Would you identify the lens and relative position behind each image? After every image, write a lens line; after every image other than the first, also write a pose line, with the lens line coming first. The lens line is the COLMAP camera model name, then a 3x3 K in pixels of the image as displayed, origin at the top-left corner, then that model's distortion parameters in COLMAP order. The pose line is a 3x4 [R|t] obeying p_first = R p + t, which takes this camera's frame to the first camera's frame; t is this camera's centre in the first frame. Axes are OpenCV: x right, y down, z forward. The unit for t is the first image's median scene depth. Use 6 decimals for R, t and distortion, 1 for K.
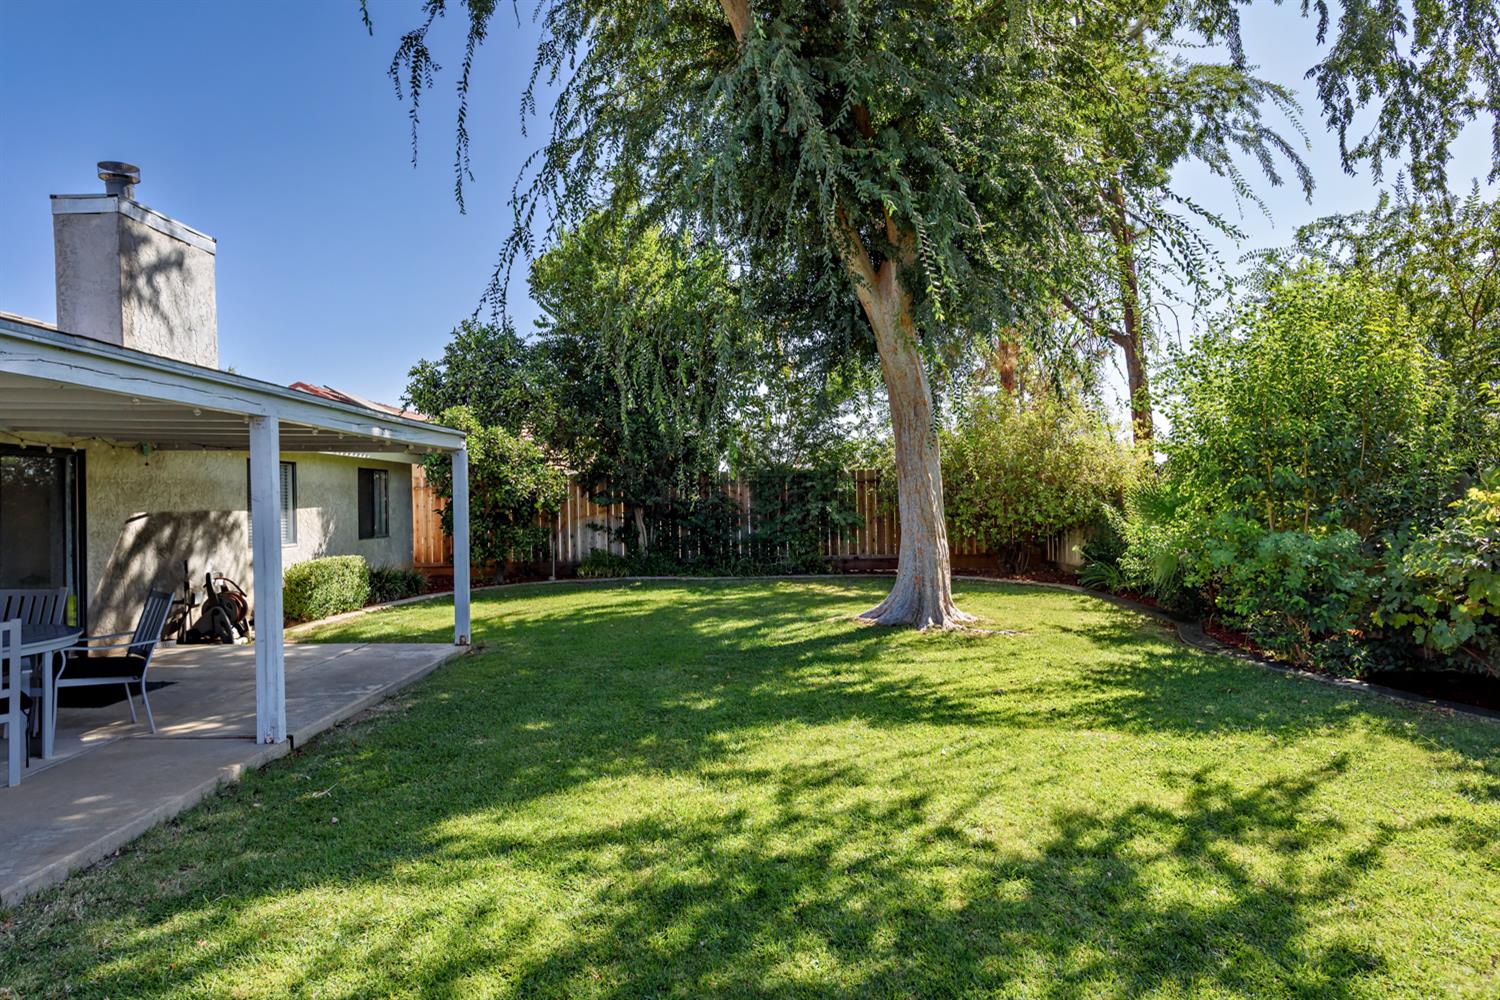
lens RADIAL K [[858.1, 0, 744.3], [0, 858.1, 488.8], [0, 0, 1]] dist [-0.003902, 0.029971]
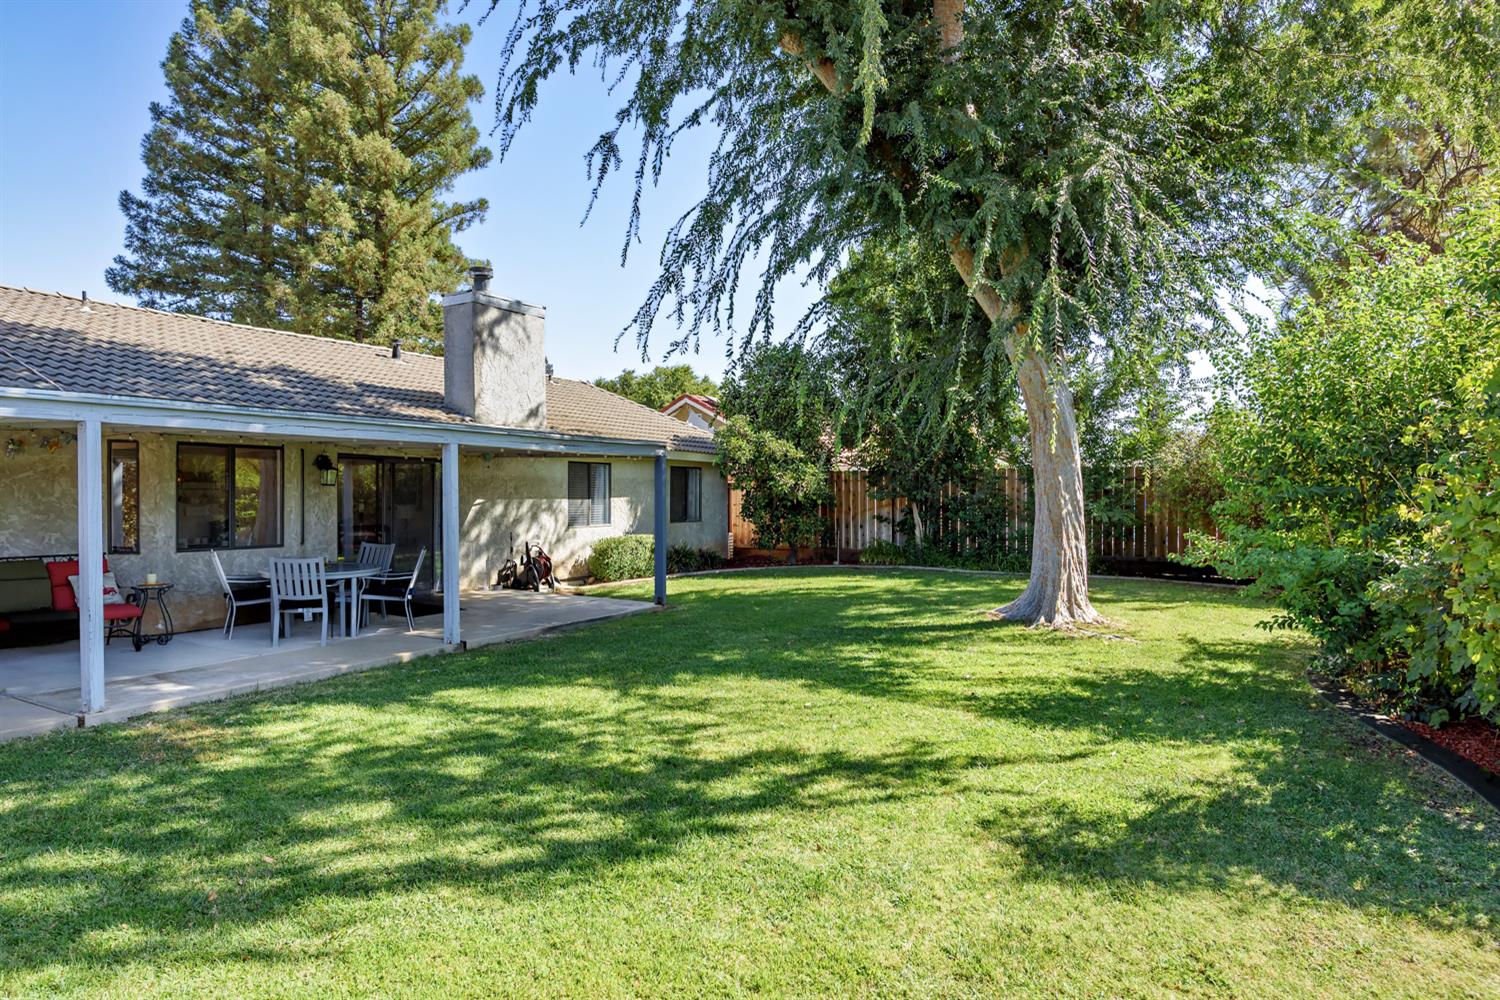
lens RADIAL K [[868.2, 0, 748.4], [0, 868.2, 501.8], [0, 0, 1]] dist [-0.001976, 0.001230]
pose [[0.860156, 0.019237, -0.509668, 0.430493], [-0.005658, 0.999587, 0.028180, -0.013029], [0.509999, -0.021356, 0.859910, -0.065174]]
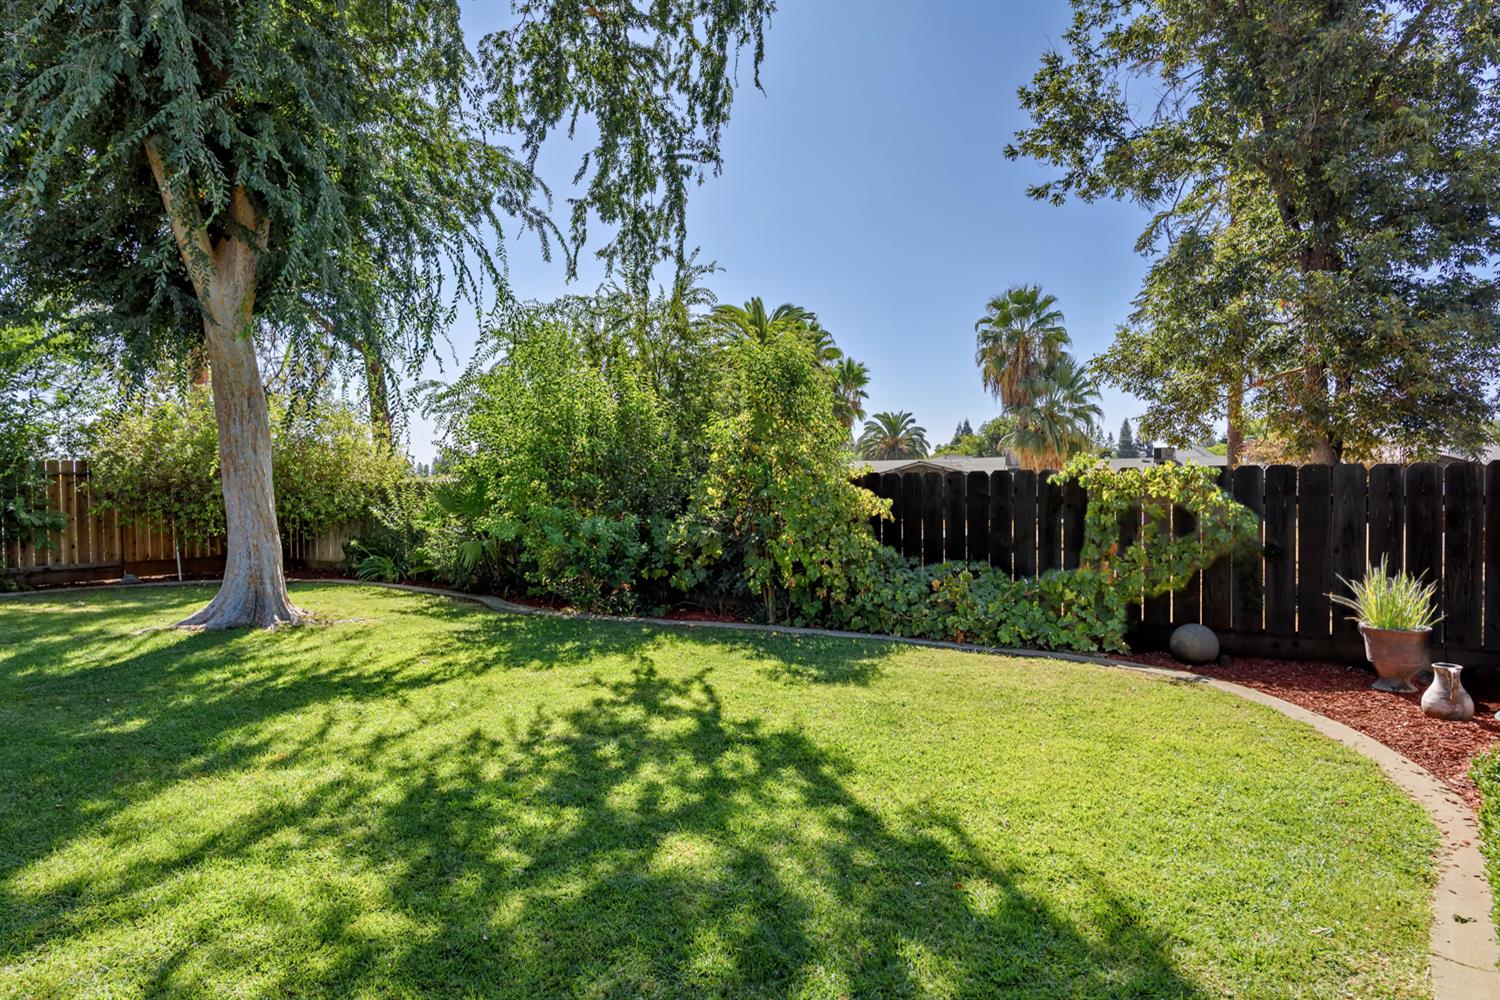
lens RADIAL K [[919.7, 0, 750.0], [0, 919.7, 500.0], [0, 0, 1]] dist [-0.000236, -0.000392]
pose [[0.529278, 0.004159, 0.848438, -0.381961], [-0.012448, 0.999918, 0.002864, 0.008698], [-0.848357, -0.012078, 0.529287, -0.015919]]
